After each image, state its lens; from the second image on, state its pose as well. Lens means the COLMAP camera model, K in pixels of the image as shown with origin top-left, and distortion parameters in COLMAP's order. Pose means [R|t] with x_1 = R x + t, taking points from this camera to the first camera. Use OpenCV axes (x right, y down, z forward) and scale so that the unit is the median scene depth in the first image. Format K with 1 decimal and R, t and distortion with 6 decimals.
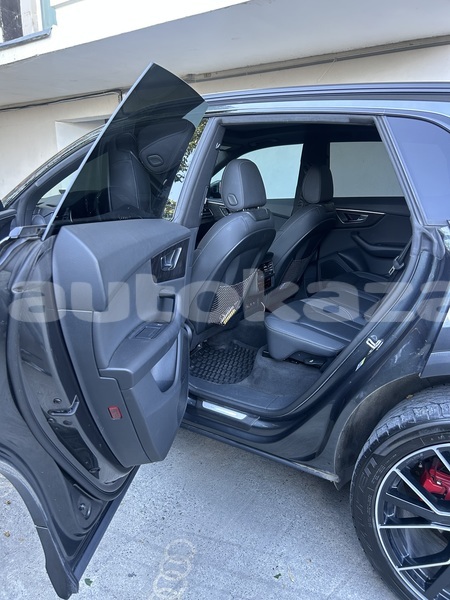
lens RADIAL K [[455.2, 0, 223.6], [0, 455.2, 301.3], [0, 0, 1]] dist [0.029150, -0.040878]
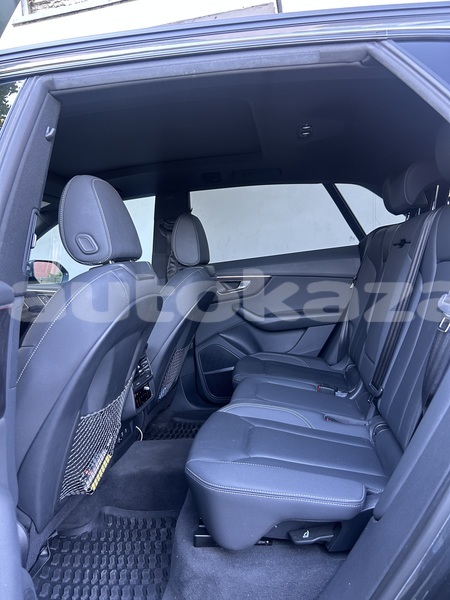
lens RADIAL K [[455.2, 0, 234.8], [0, 455.2, 293.0], [0, 0, 1]] dist [0.029150, -0.040878]
pose [[0.903334, -0.100133, 0.417087, -0.045192], [0.195554, 0.961578, -0.192682, -0.031571], [-0.381768, 0.255619, 0.888207, 0.430459]]
